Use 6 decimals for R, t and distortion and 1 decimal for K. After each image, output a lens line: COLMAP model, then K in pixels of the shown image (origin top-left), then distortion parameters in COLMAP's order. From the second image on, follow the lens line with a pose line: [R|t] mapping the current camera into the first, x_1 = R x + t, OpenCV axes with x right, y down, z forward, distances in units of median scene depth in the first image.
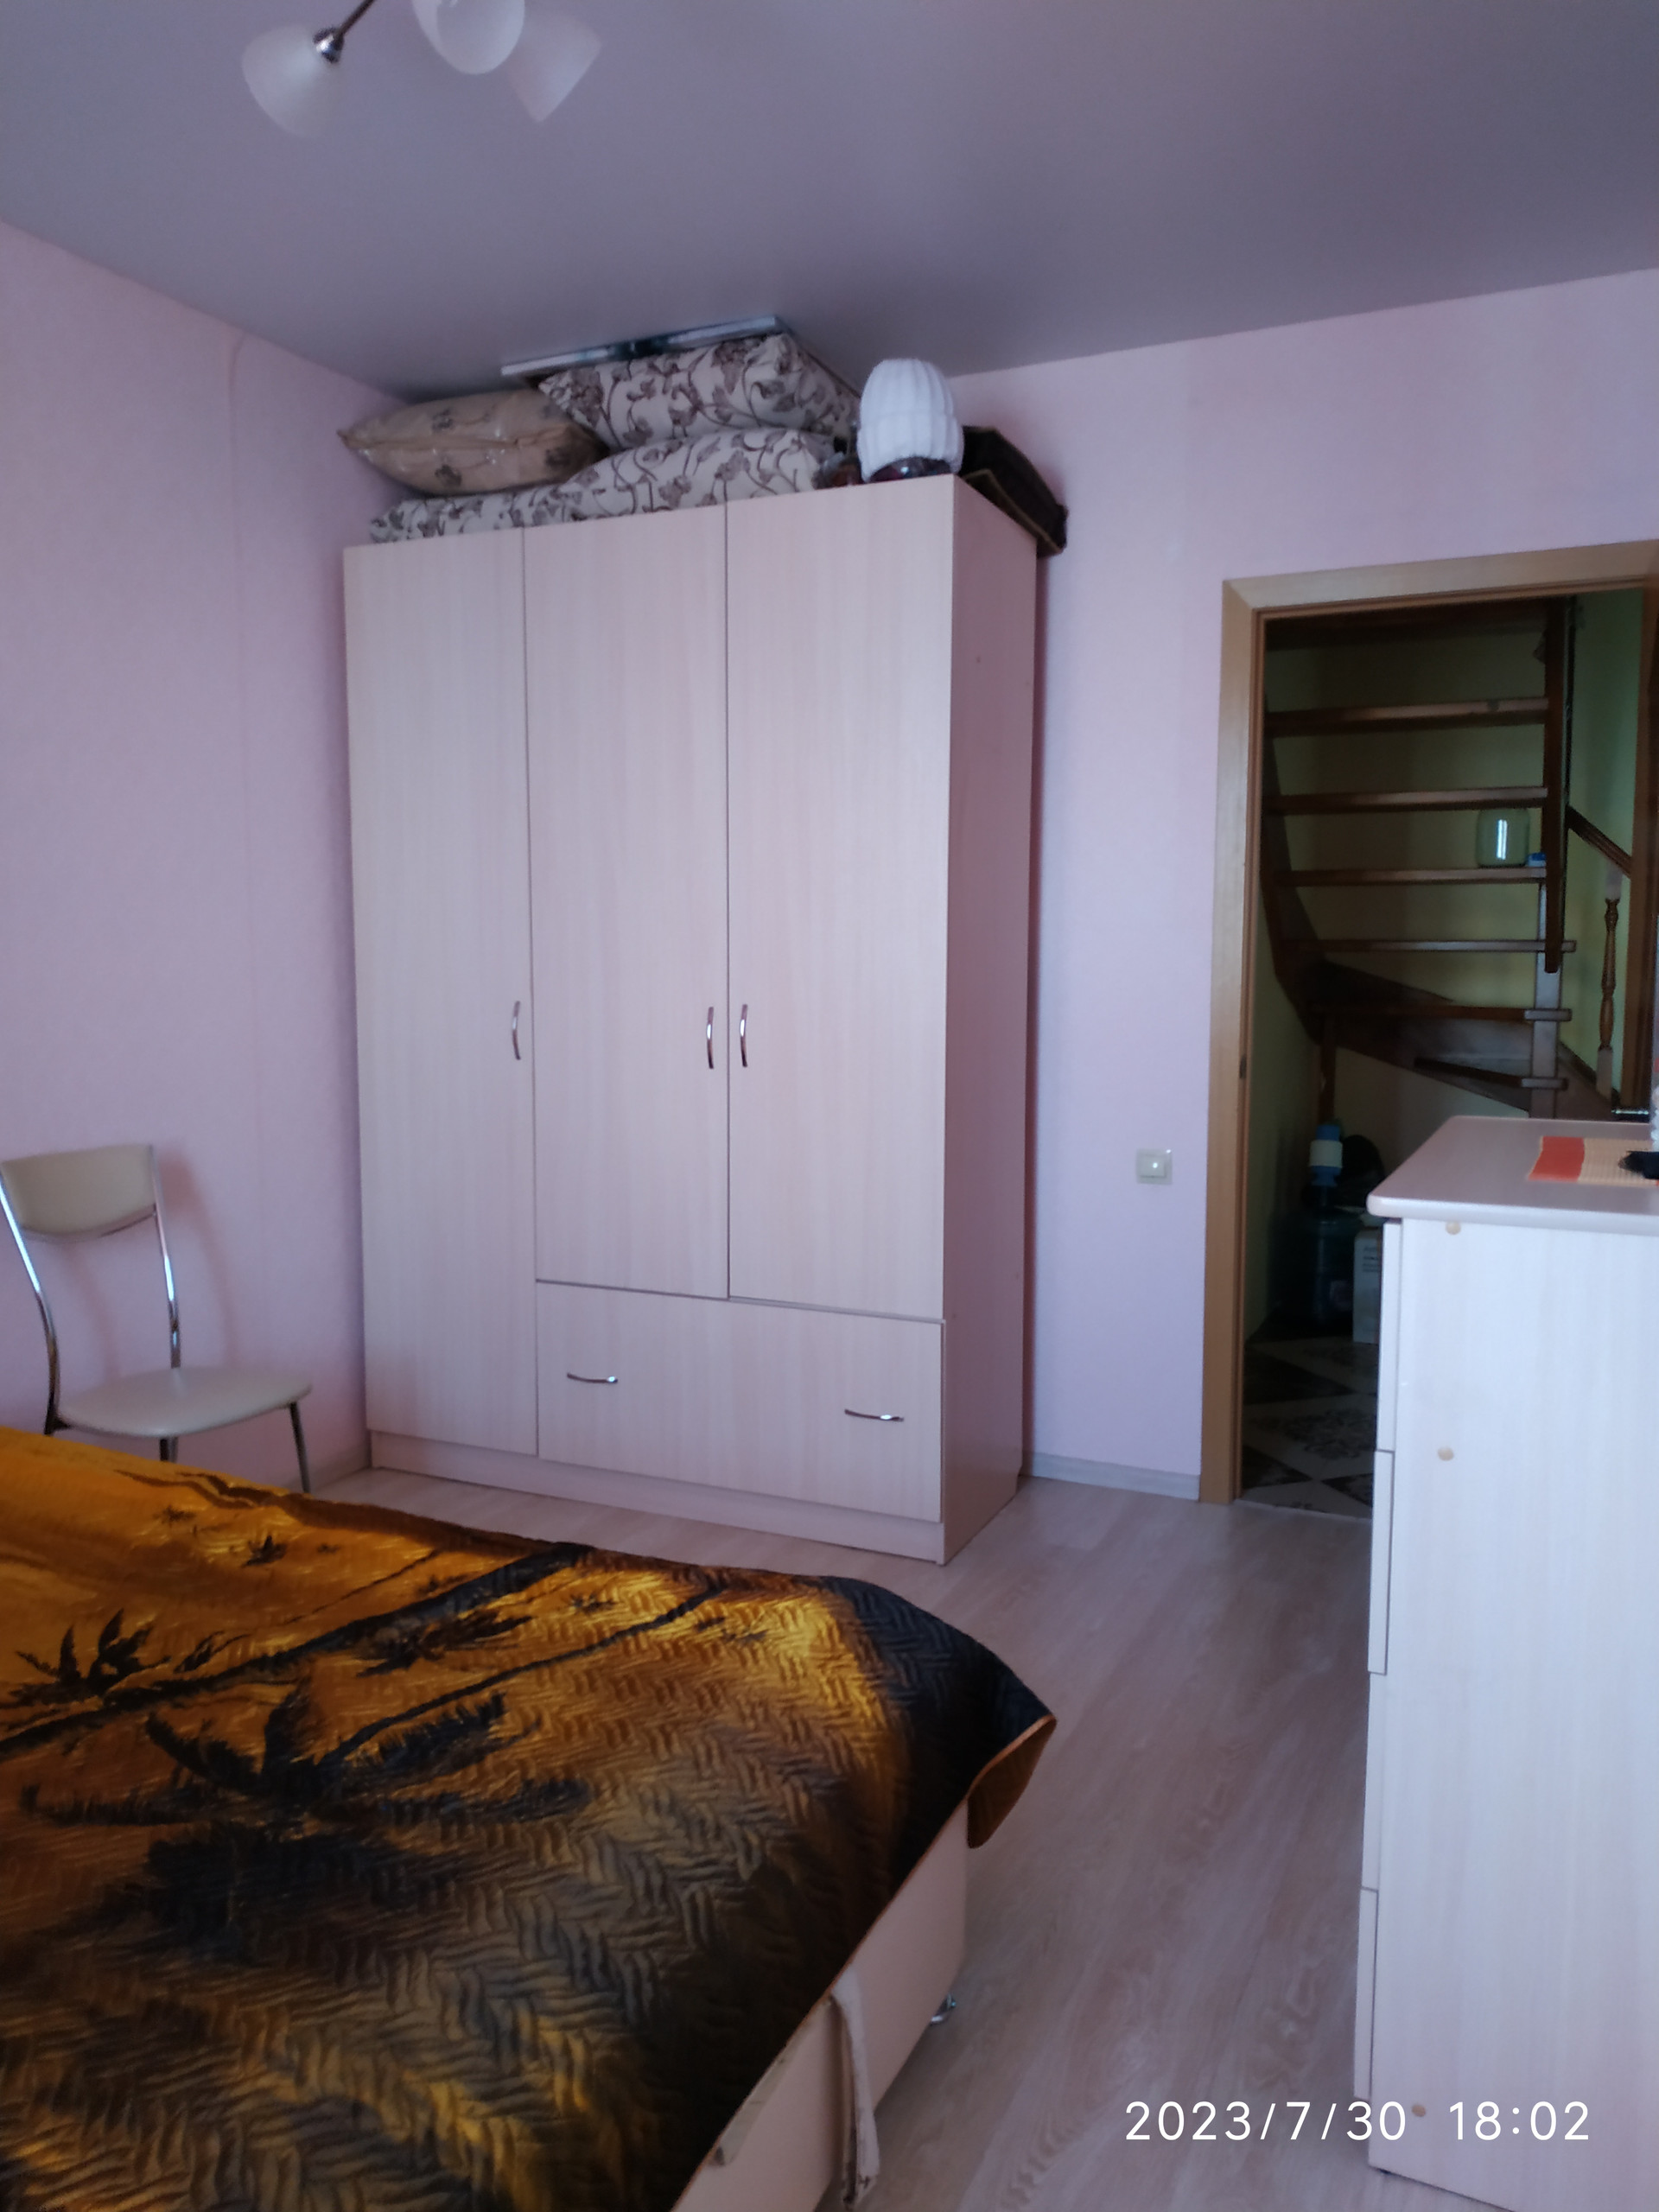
lens RADIAL K [[1625.0, 0, 829.5], [0, 1625.0, 1106.0], [0, 0, 1]] dist [0.042569, 0.007174]
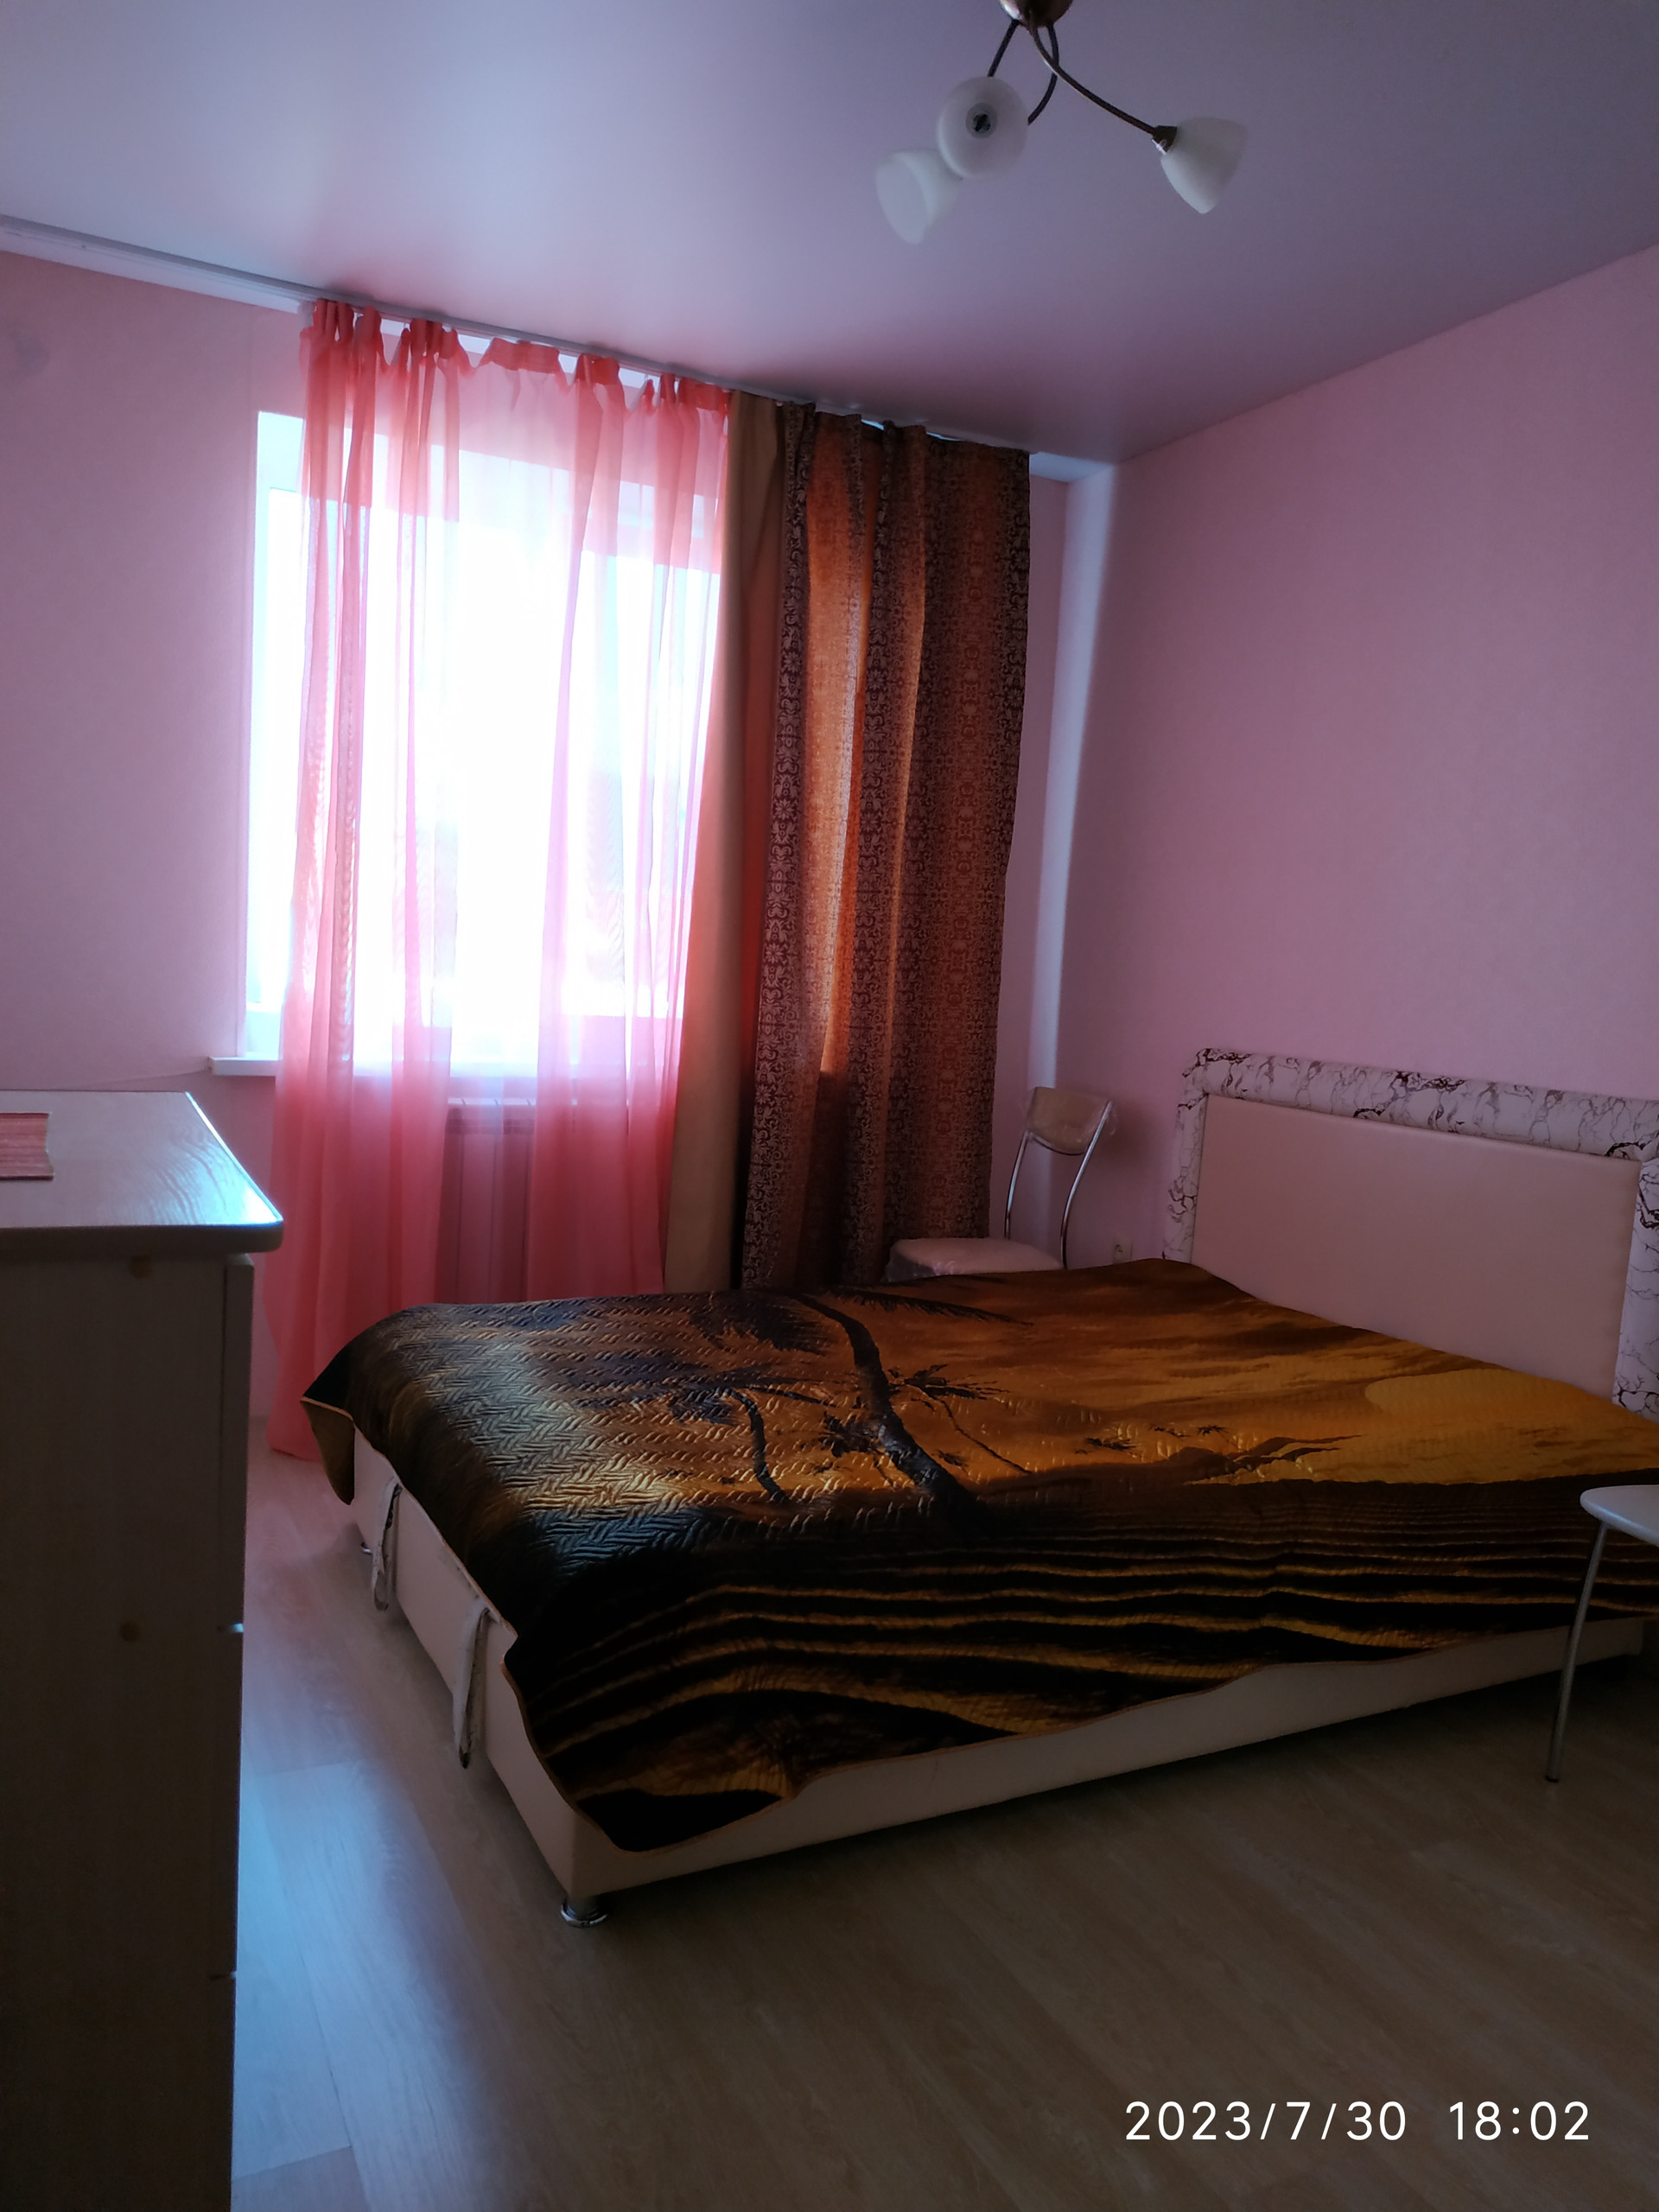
lens RADIAL K [[1625.0, 0, 829.5], [0, 1625.0, 1106.0], [0, 0, 1]] dist [0.042569, 0.007174]
pose [[-0.648971, 0.009766, -0.760751, 0.809270], [-0.129850, 0.983825, 0.123401, -0.101238], [0.749651, 0.178867, -0.637205, 1.872757]]
